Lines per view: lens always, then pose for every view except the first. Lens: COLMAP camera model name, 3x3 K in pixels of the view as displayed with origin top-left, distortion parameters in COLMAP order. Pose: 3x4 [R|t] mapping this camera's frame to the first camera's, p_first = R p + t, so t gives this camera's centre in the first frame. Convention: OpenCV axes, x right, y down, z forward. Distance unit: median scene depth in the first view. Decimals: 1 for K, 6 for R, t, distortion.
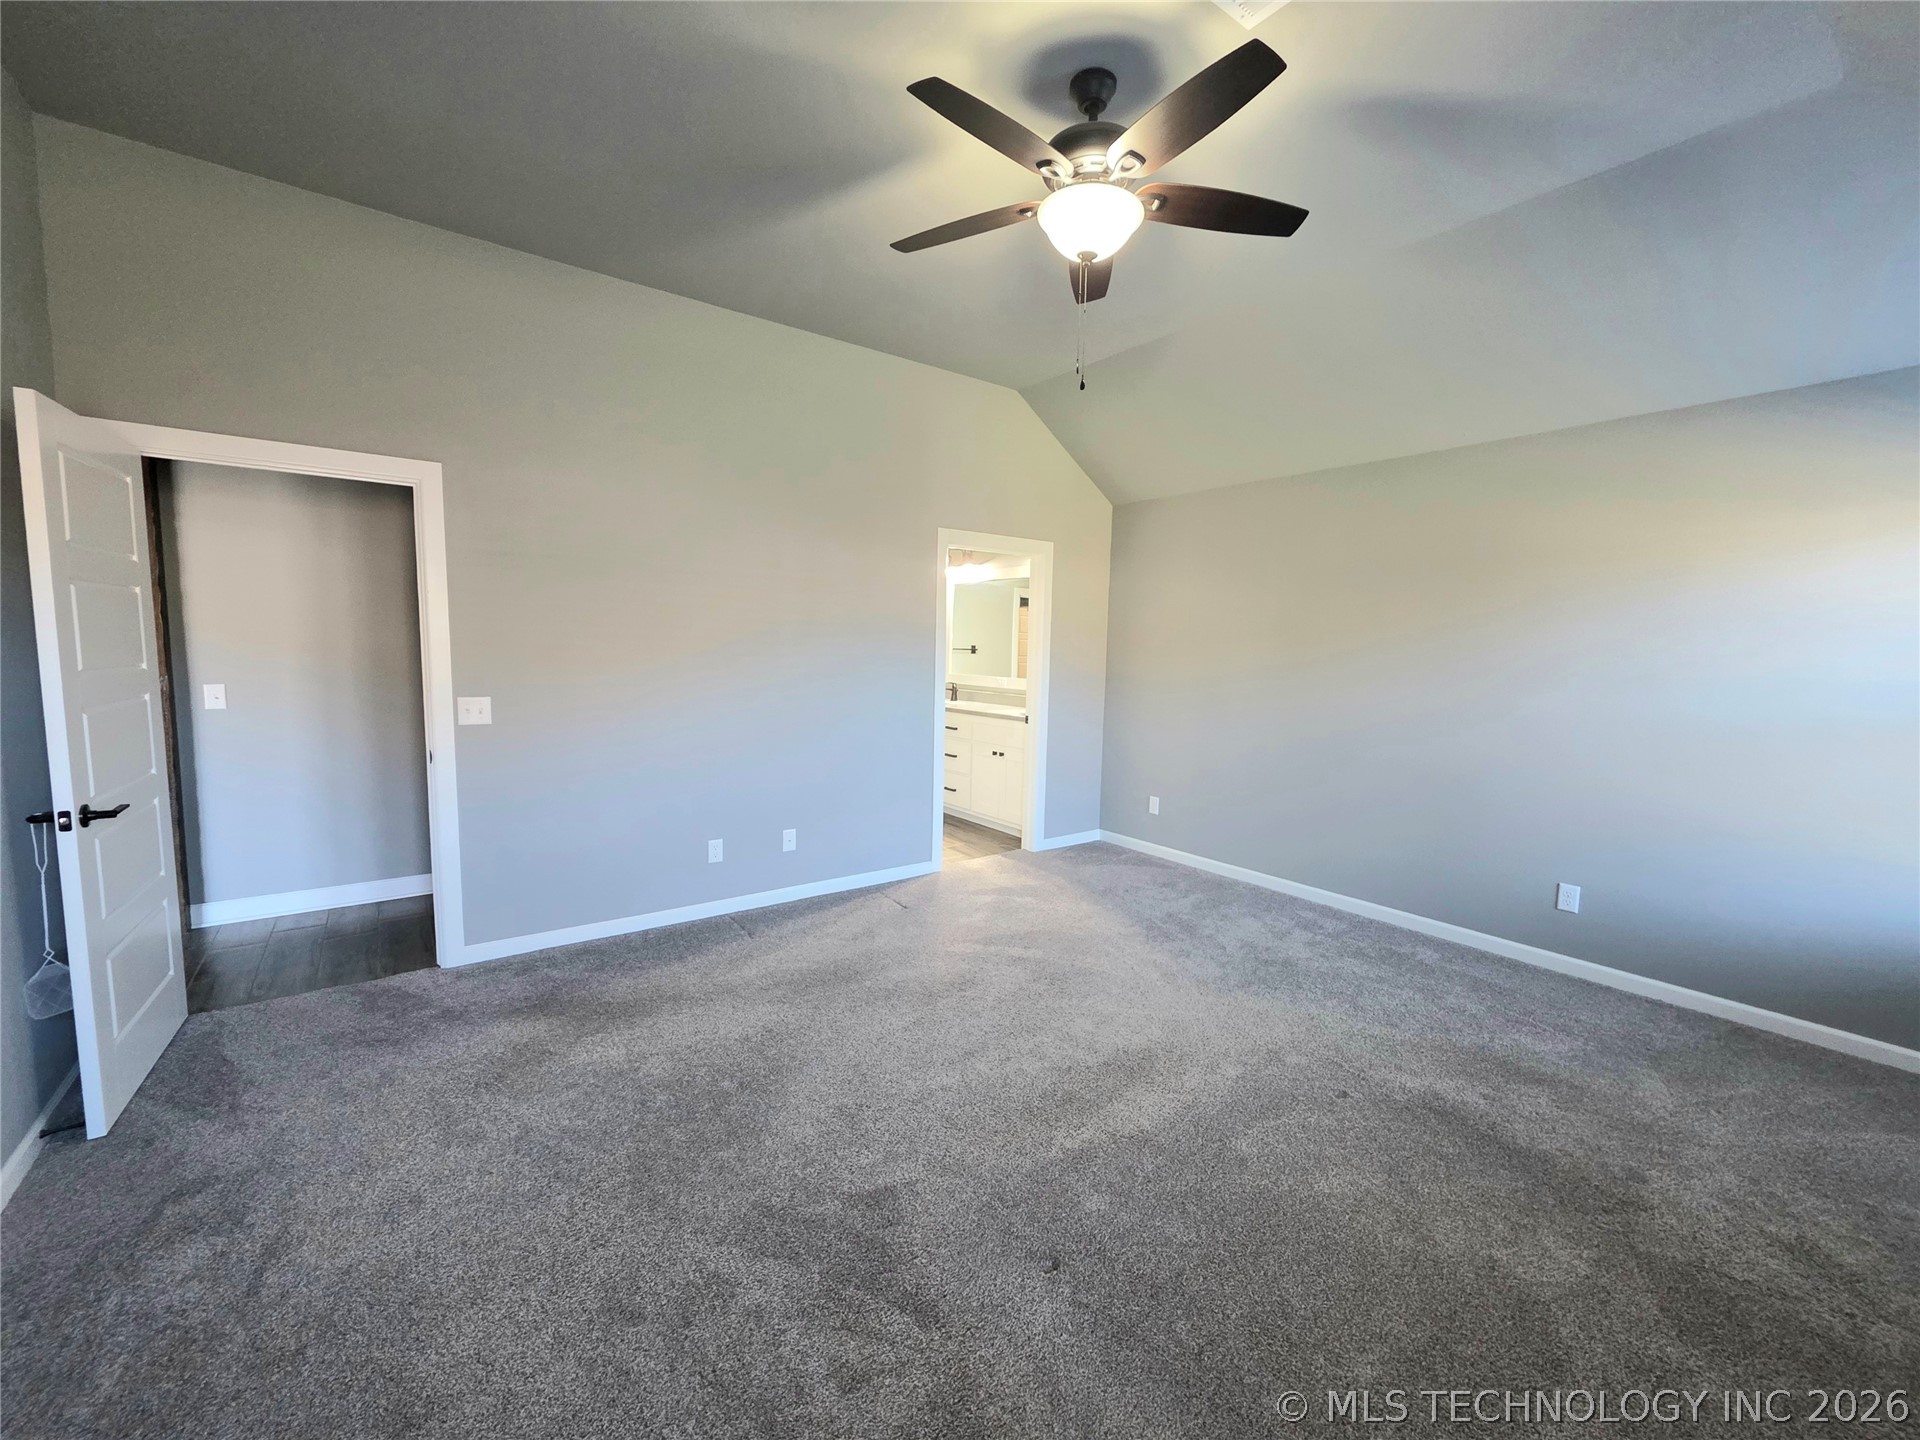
lens RADIAL K [[767.7, 0, 969.3], [0, 767.7, 716.3], [0, 0, 1]] dist [0.002363, -0.000643]
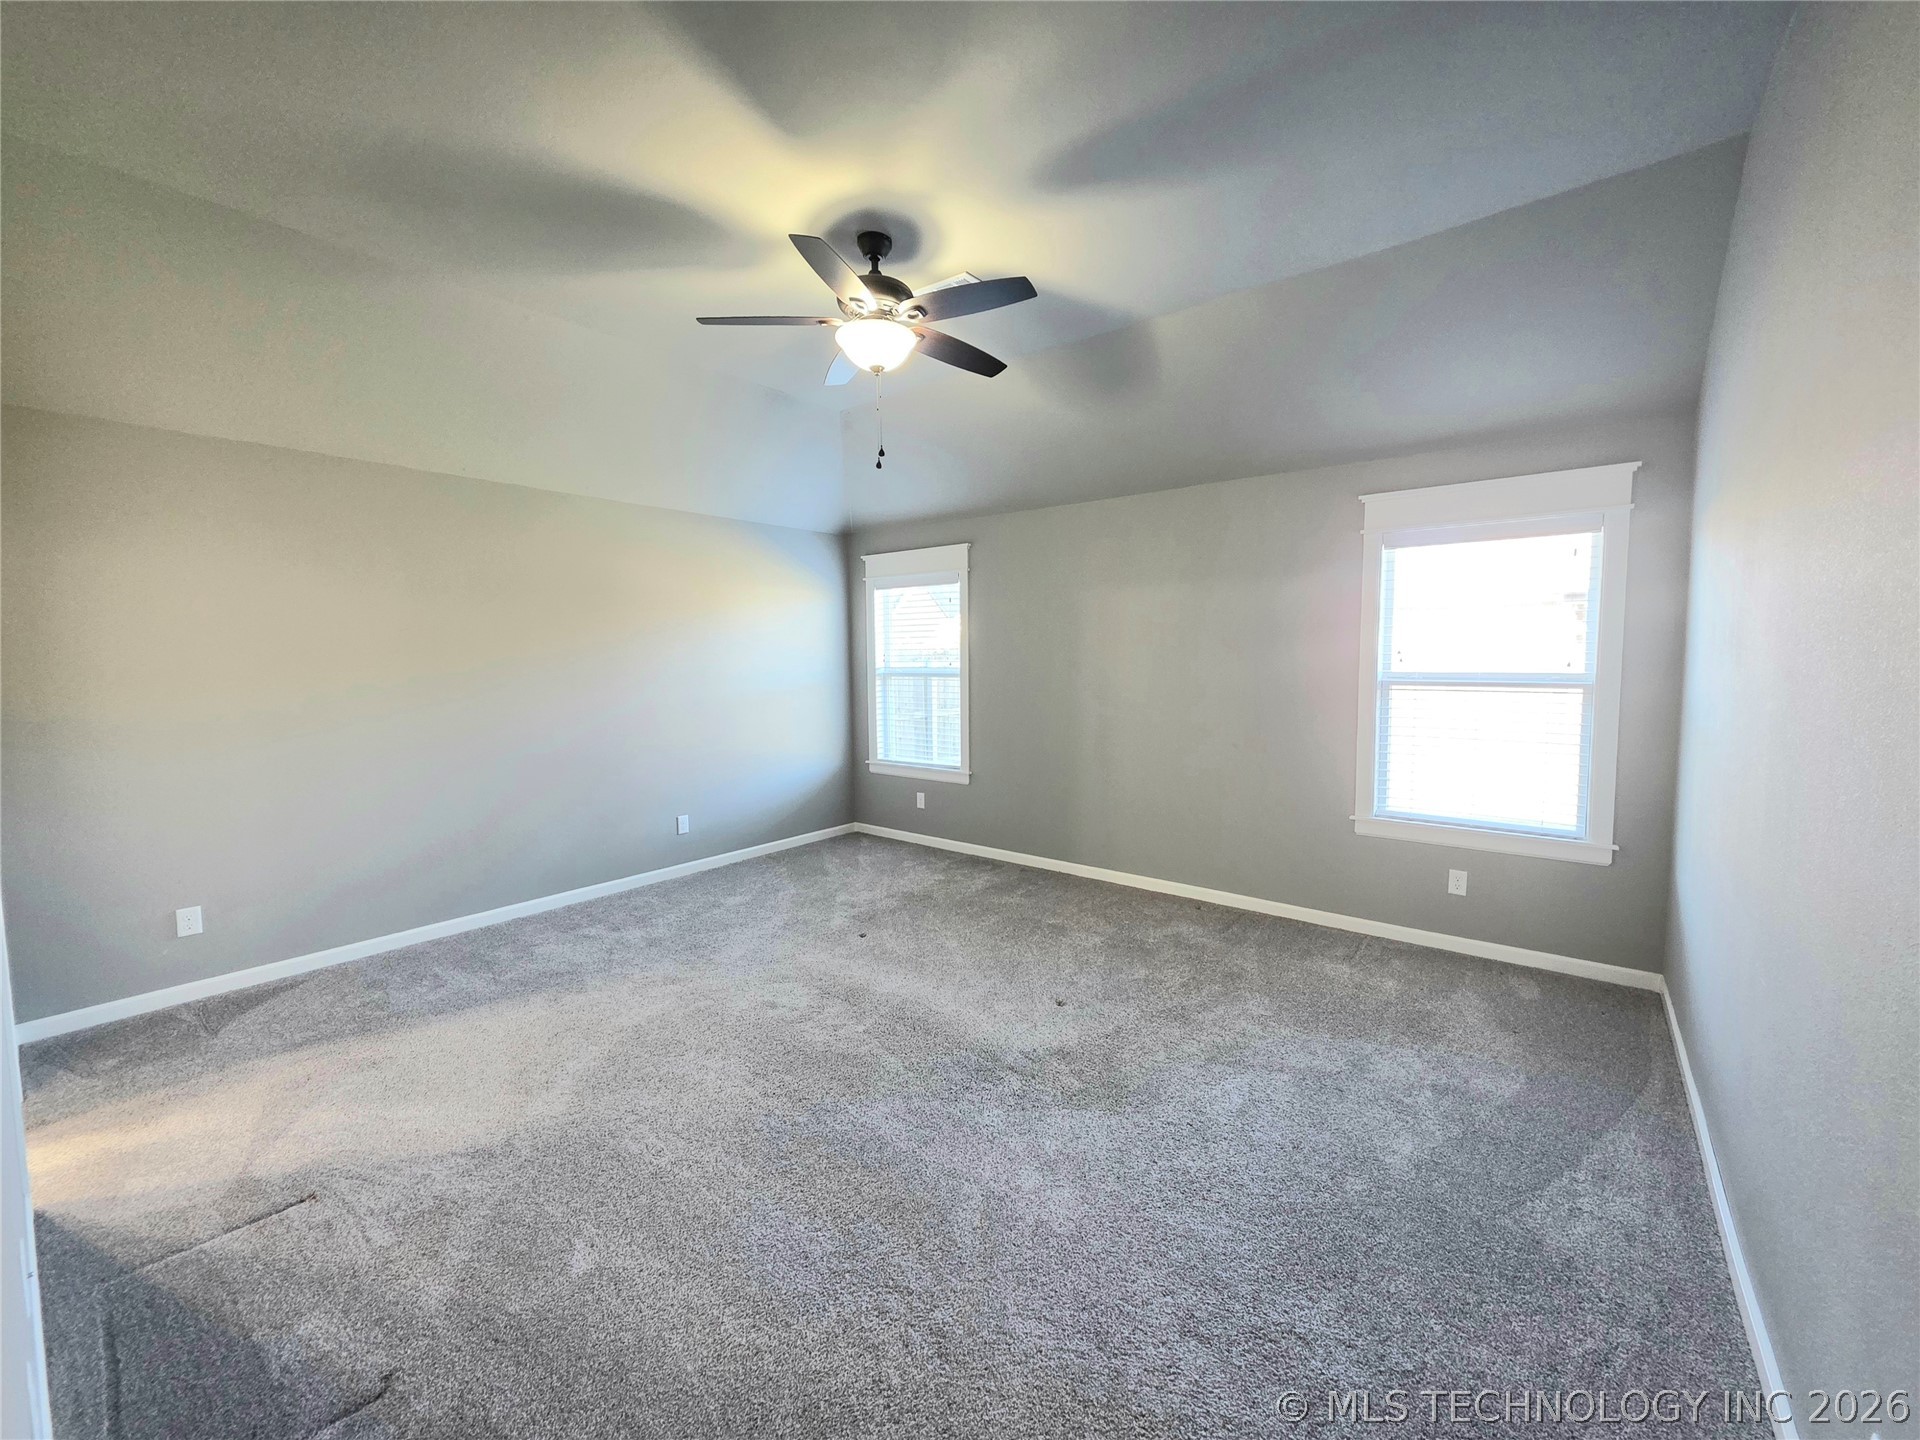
lens RADIAL K [[767.7, 0, 969.3], [0, 767.7, 716.3], [0, 0, 1]] dist [0.002363, -0.000643]
pose [[-0.267894, -0.077924, 0.960292, -0.620793], [0.103417, 0.988639, 0.109075, -0.057624], [-0.957882, 0.128531, -0.256792, 0.676316]]
